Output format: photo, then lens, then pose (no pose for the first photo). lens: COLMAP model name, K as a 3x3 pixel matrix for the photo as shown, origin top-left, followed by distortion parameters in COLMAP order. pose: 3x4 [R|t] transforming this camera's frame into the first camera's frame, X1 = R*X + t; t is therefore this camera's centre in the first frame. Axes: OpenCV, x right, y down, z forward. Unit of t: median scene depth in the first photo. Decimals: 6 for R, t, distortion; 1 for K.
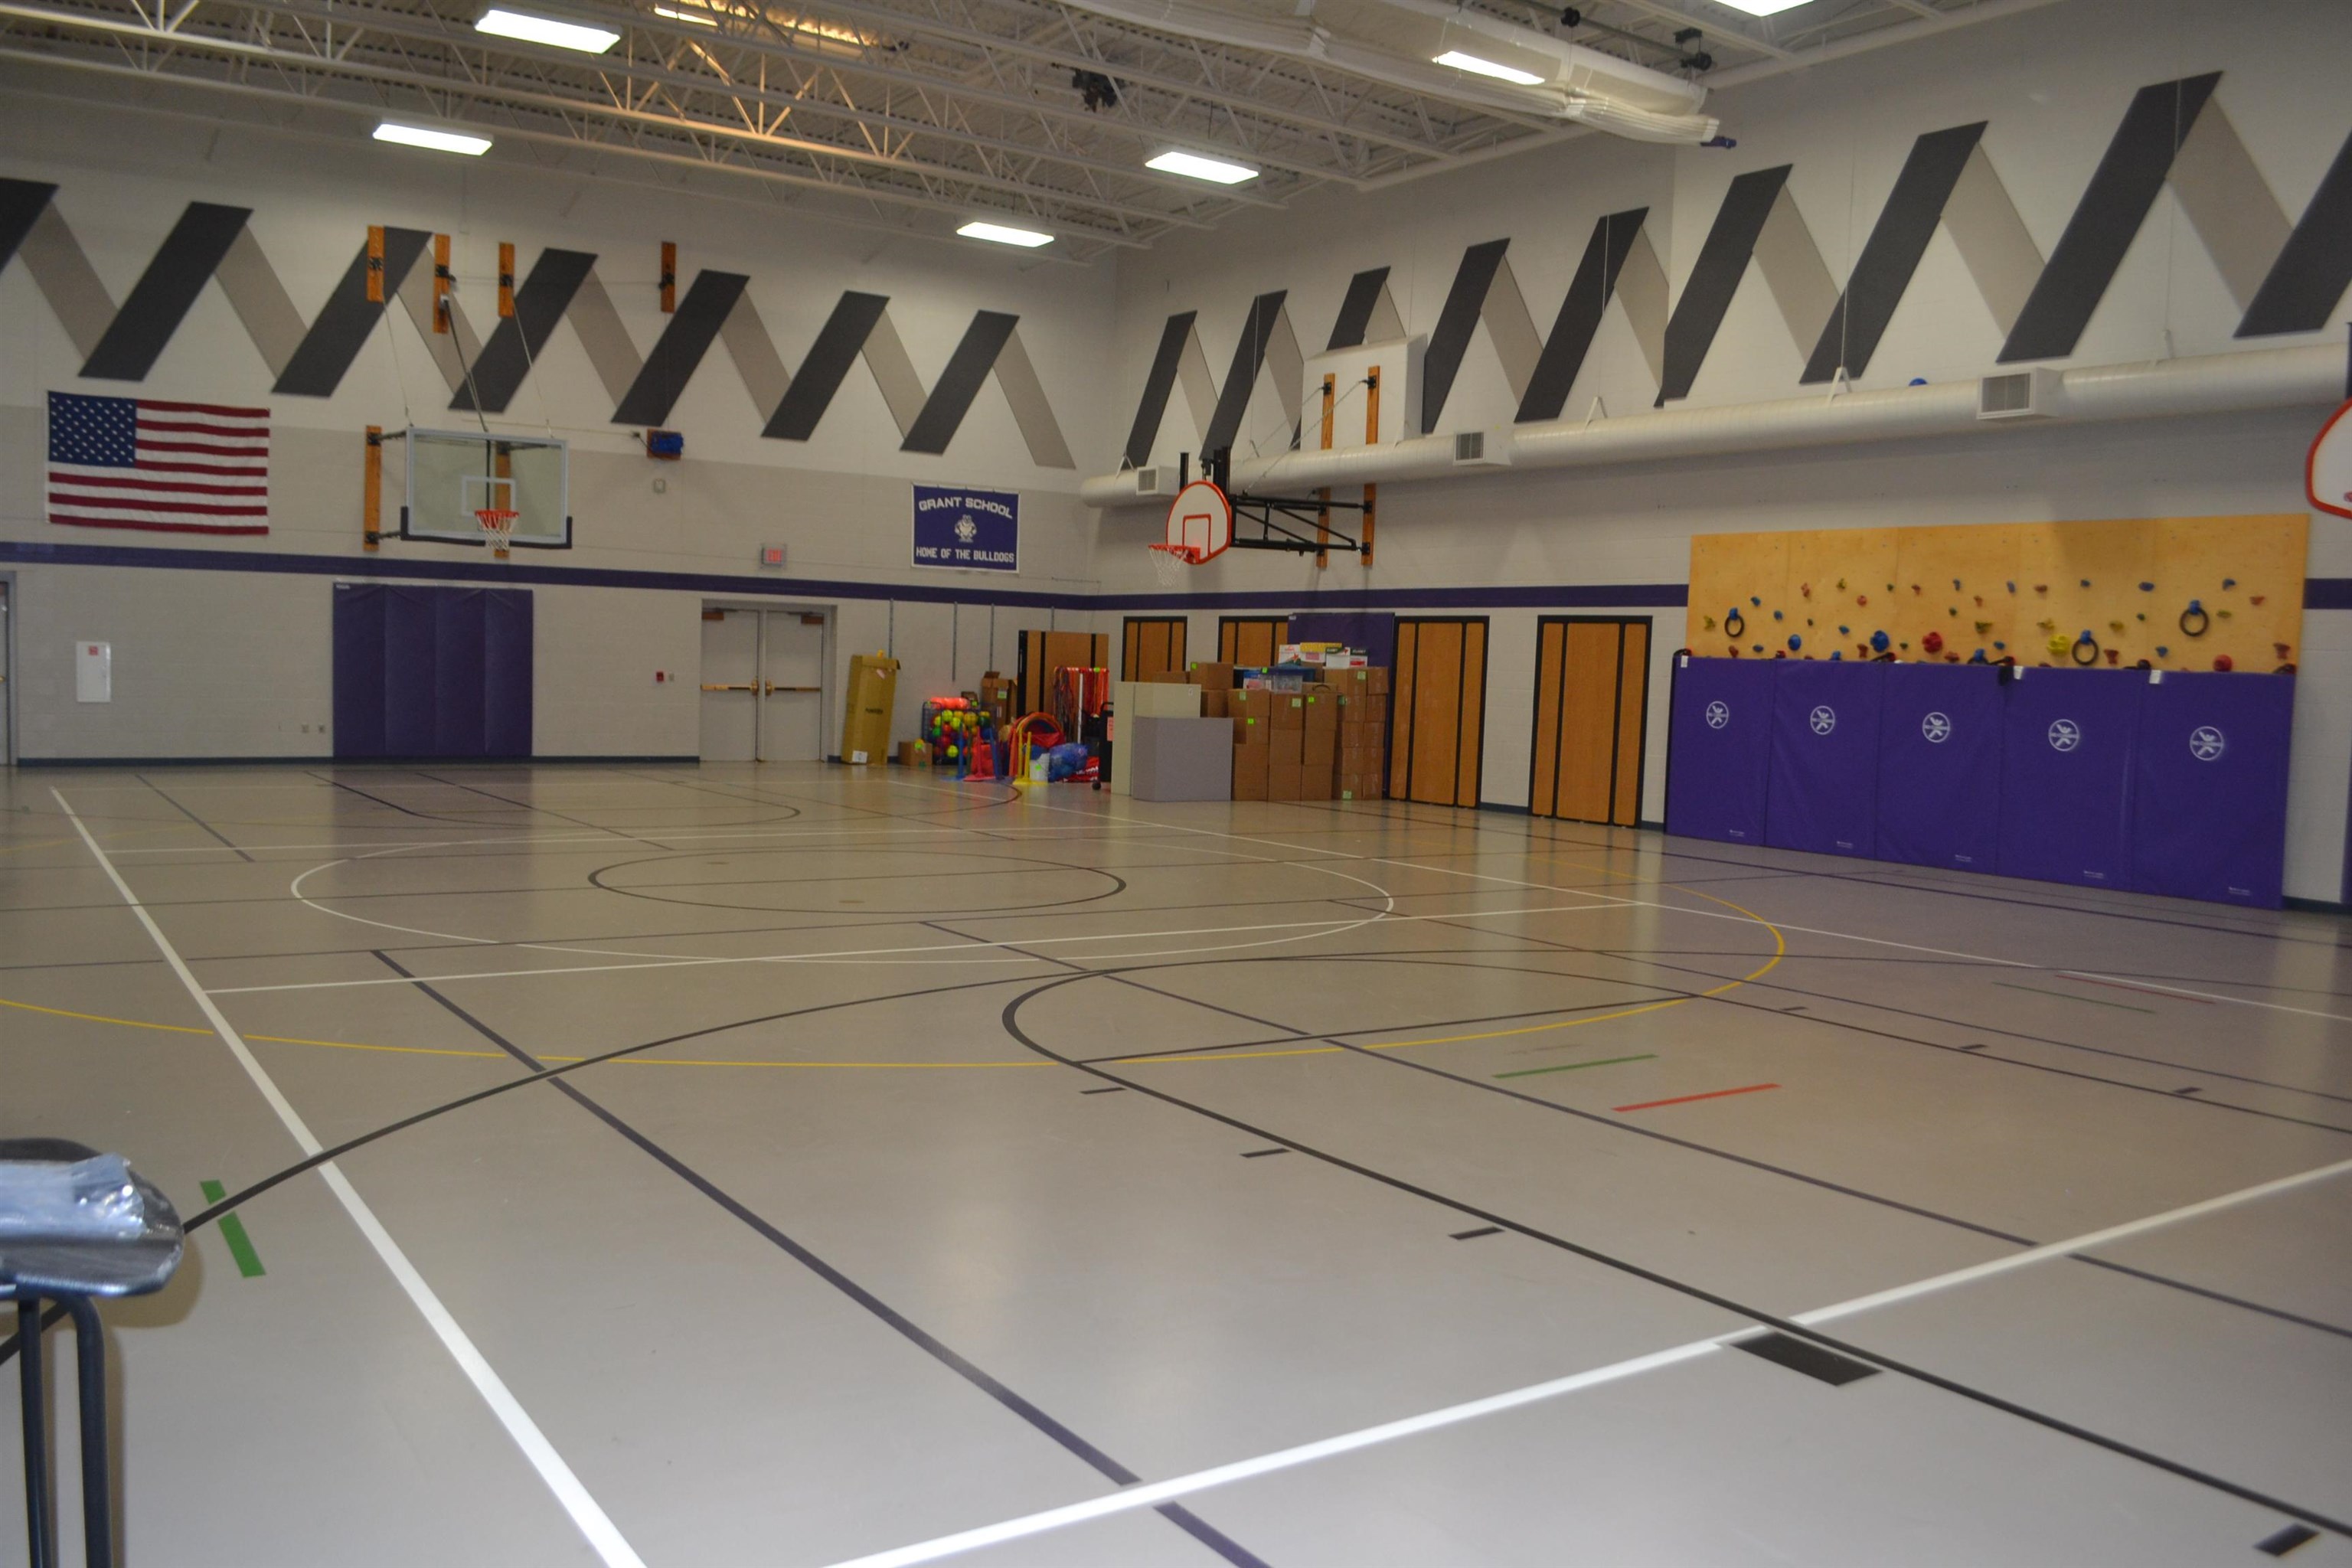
lens RADIAL K [[1912.8, 0, 1177.1], [0, 1912.8, 841.2], [0, 0, 1]] dist [-0.081393, 0.004566]
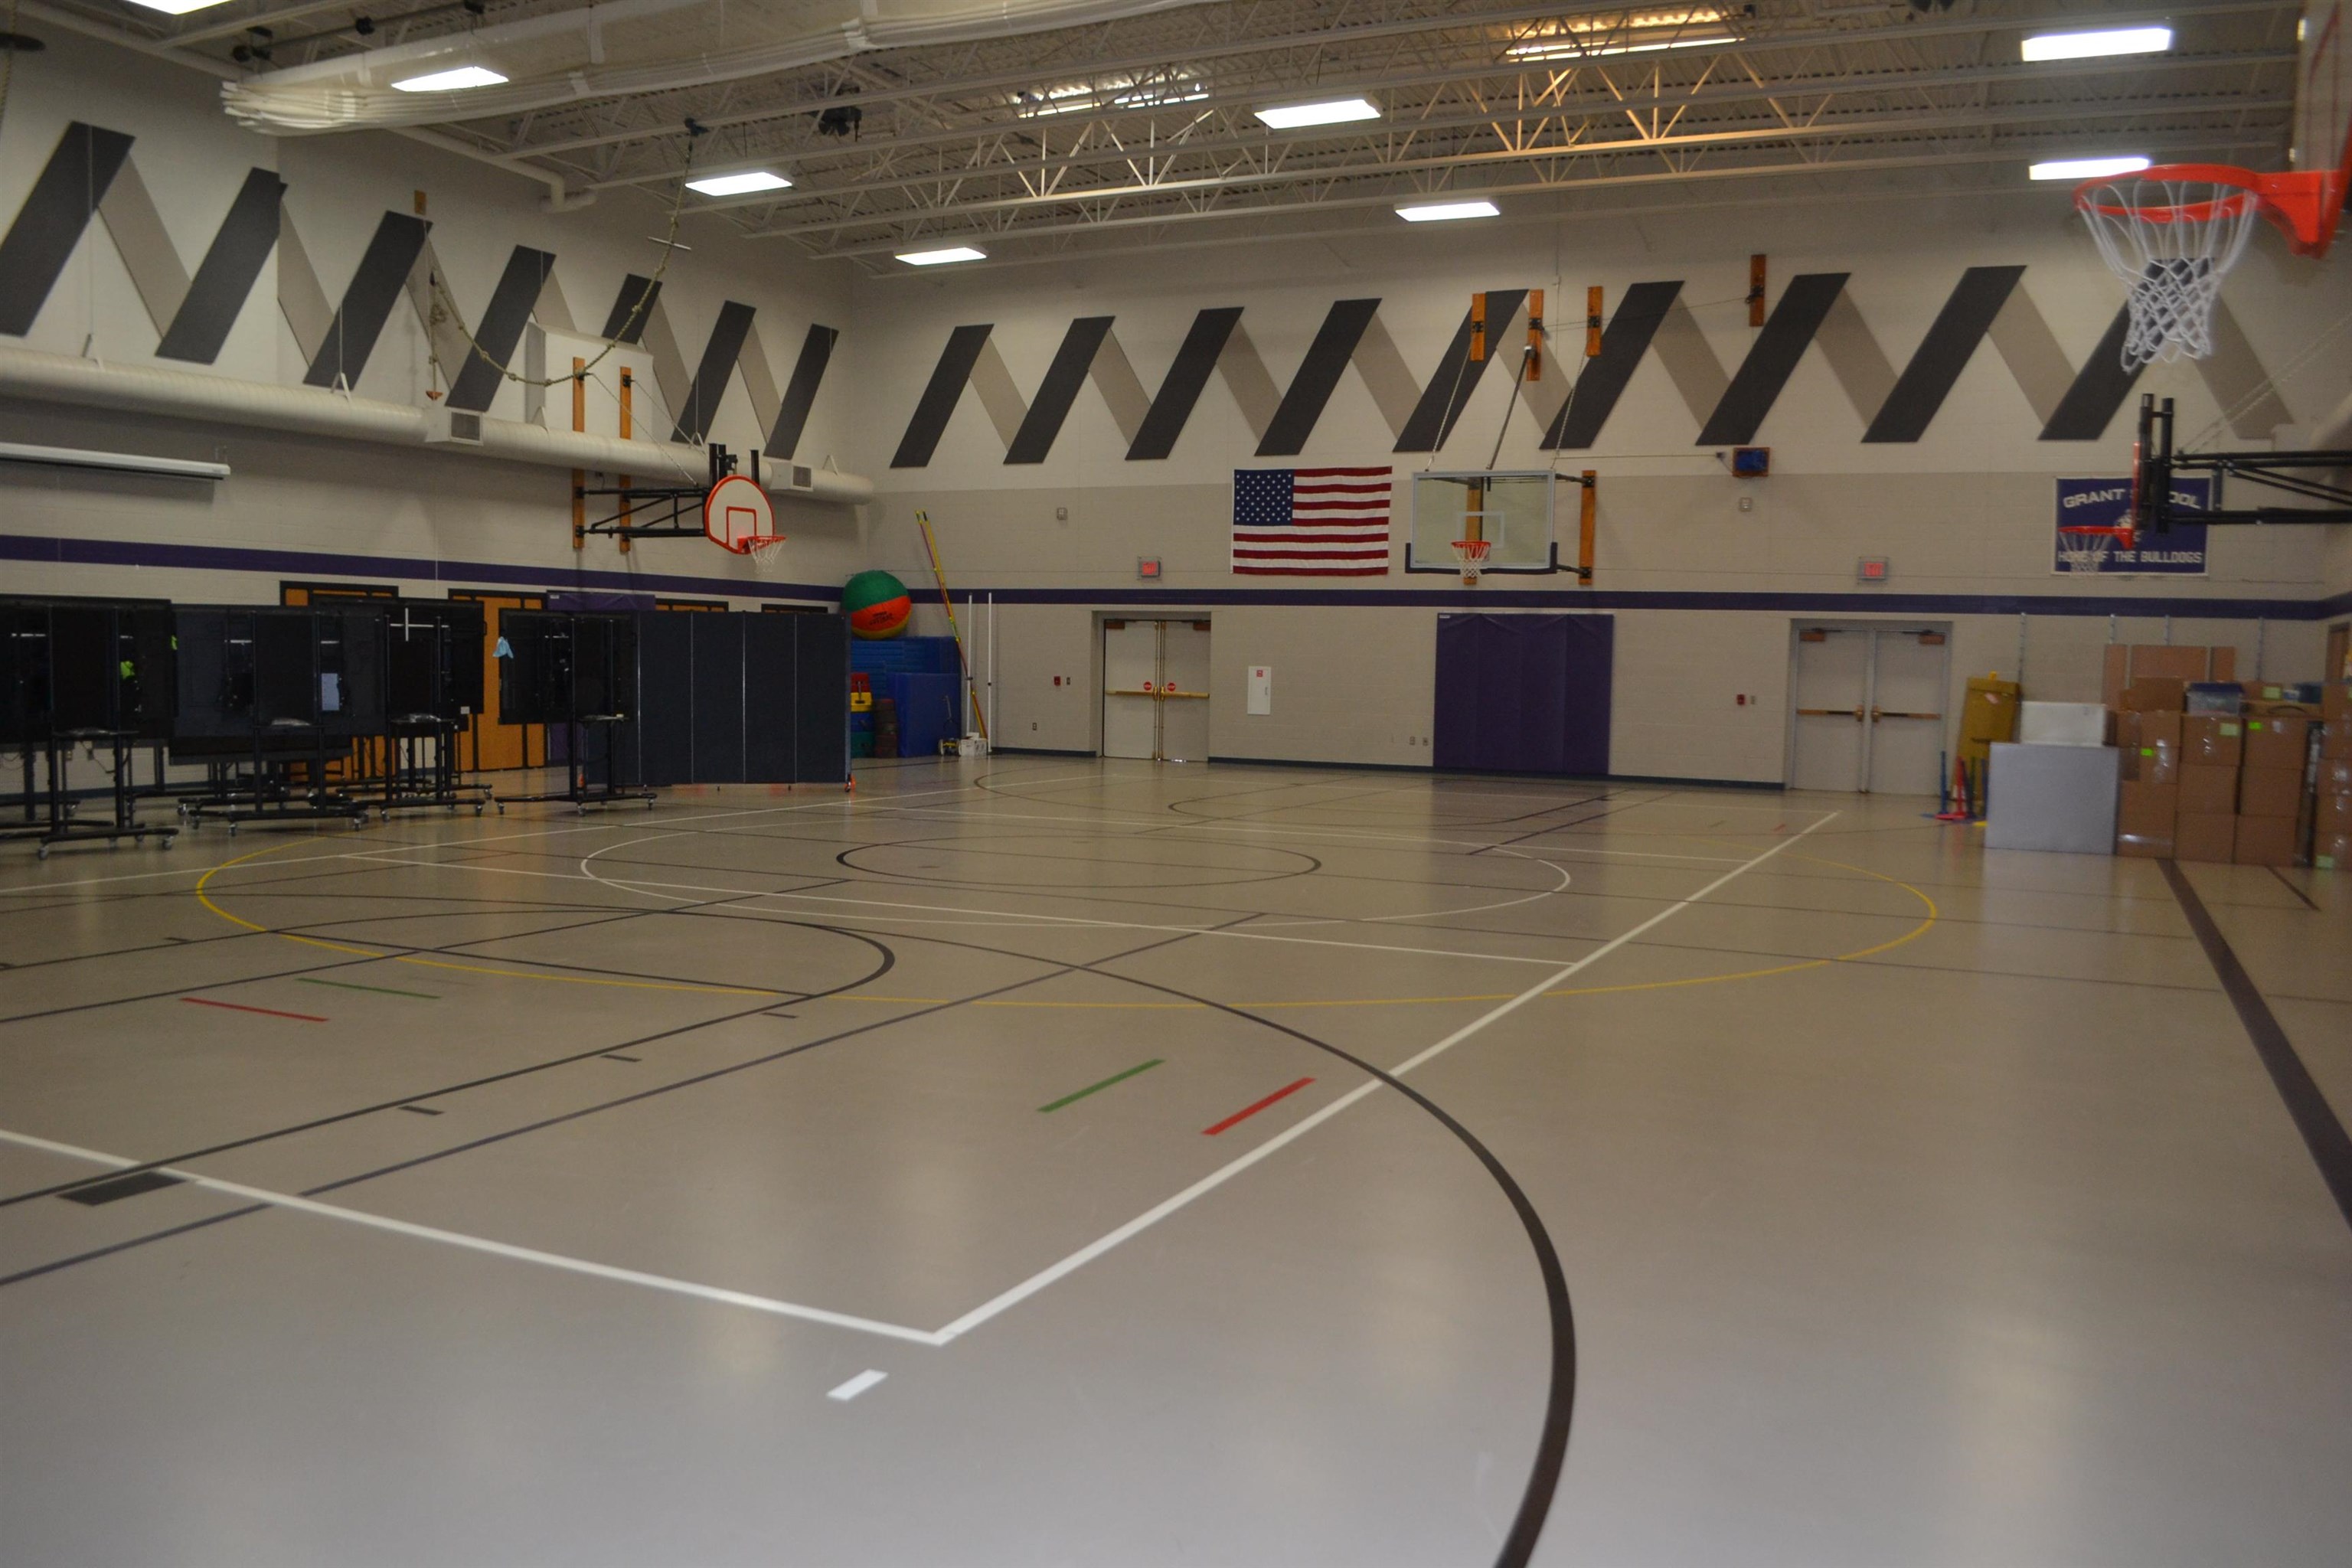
lens RADIAL K [[1872.3, 0, 1169.7], [0, 1872.3, 833.8], [0, 0, 1]] dist [-0.089392, 0.019174]
pose [[0.507366, 0.057066, -0.859839, 0.443926], [-0.081974, 0.996476, 0.017763, -0.011663], [0.857823, 0.061472, 0.510256, 0.292319]]
